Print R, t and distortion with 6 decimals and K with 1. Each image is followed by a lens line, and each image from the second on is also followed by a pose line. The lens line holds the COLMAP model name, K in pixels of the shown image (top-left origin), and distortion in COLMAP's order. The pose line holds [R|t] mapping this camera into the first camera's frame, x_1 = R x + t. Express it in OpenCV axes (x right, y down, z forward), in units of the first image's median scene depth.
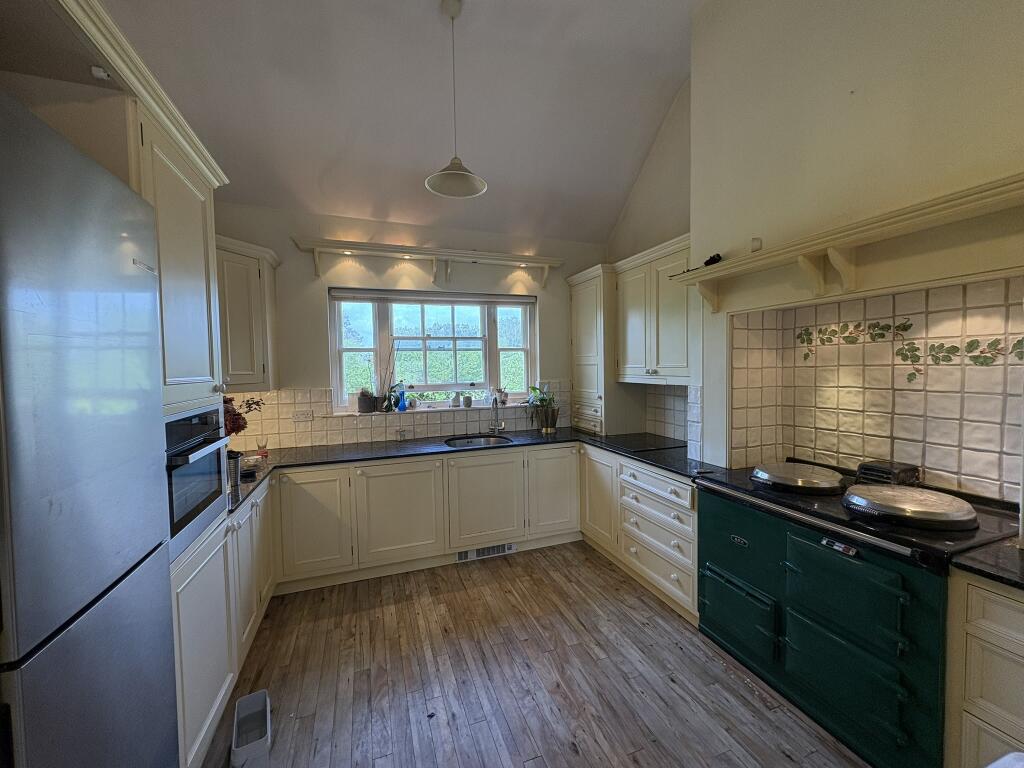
lens RADIAL K [[409.0, 0, 510.7], [0, 409.0, 384.7], [0, 0, 1]] dist [0.001199, -0.000021]
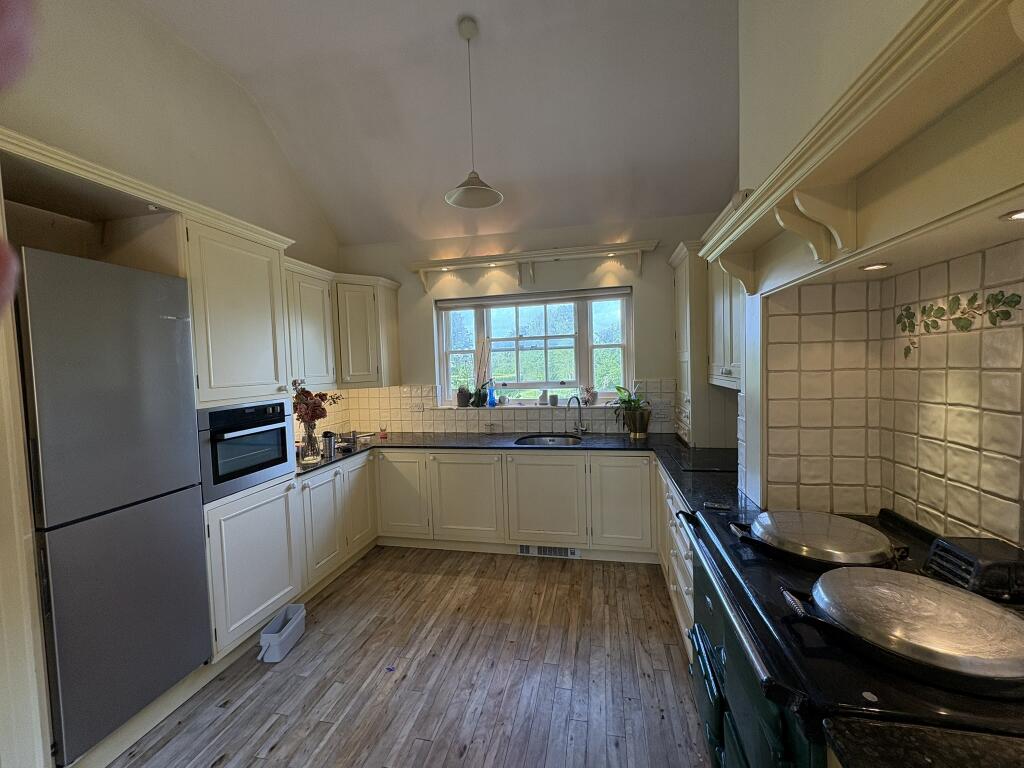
lens RADIAL K [[409.0, 0, 510.7], [0, 409.0, 384.7], [0, 0, 1]] dist [0.001199, -0.000021]
pose [[0.846689, 0.016799, -0.531823, 0.489160], [-0.005399, 0.999721, 0.022983, -0.027588], [0.532060, -0.016588, 0.846544, 0.137025]]
